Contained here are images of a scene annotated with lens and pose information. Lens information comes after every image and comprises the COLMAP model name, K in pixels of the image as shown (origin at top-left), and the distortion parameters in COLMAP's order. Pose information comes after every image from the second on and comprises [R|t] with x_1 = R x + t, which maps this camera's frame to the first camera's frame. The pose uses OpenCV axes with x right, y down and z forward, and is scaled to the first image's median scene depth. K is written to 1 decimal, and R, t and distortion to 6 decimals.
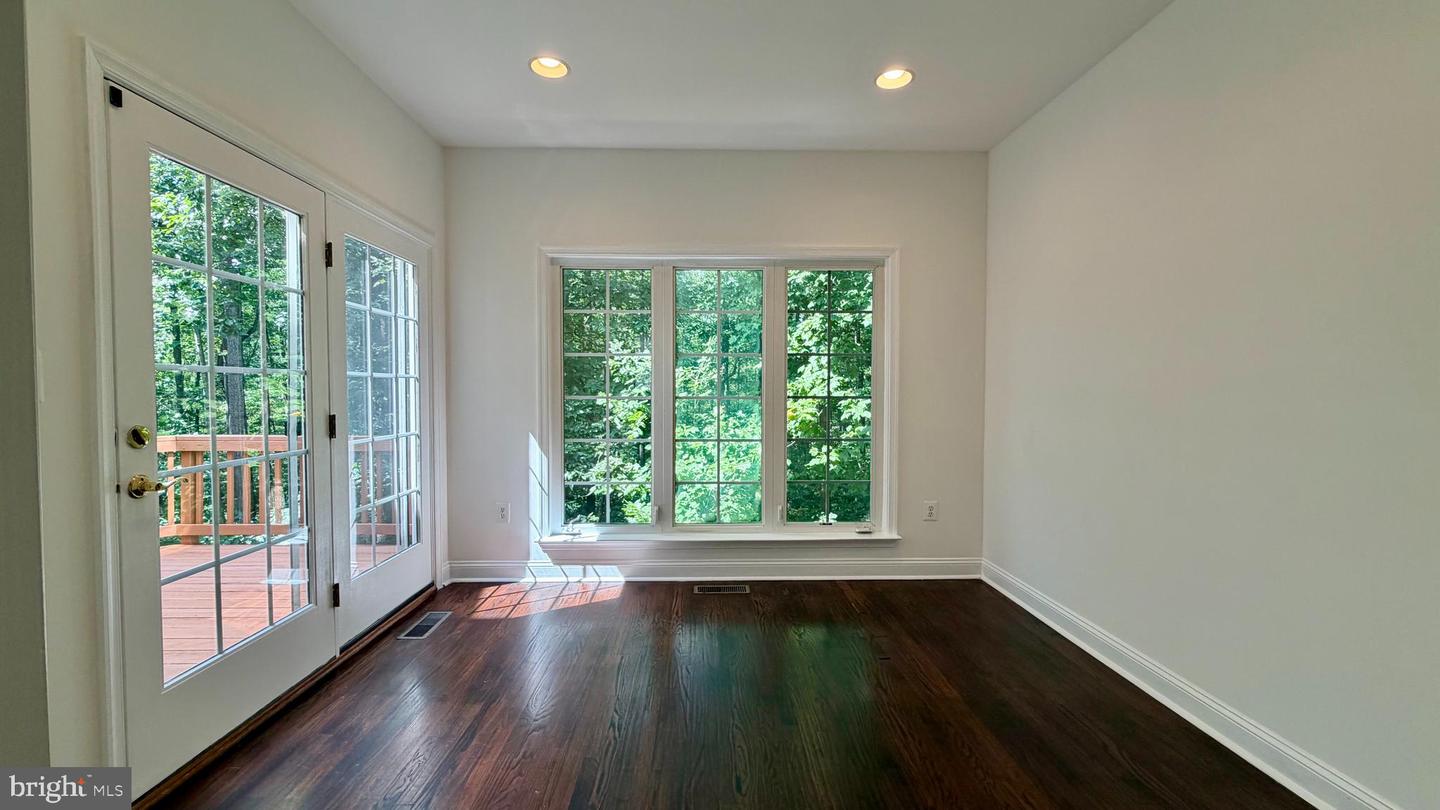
lens RADIAL K [[575.8, 0, 714.4], [0, 575.8, 401.7], [0, 0, 1]] dist [0.003117, -0.000083]
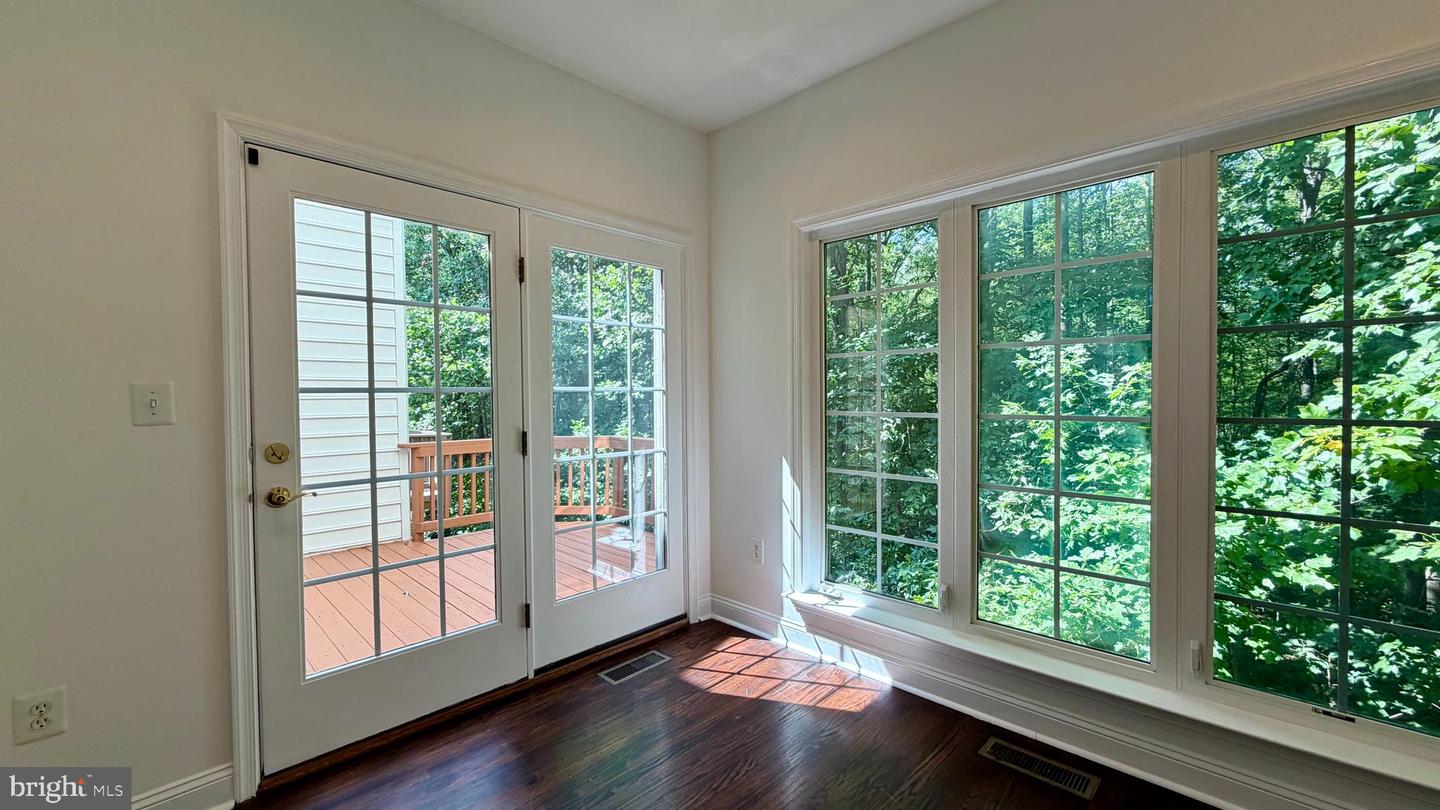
lens RADIAL K [[575.8, 0, 723.3], [0, 575.8, 402.8], [0, 0, 1]] dist [0.003117, -0.000083]
pose [[0.697748, 0.006053, -0.716317, 0.194933], [-0.009035, 0.999959, -0.000351, -0.020874], [0.716286, 0.006717, 0.697775, 0.387909]]
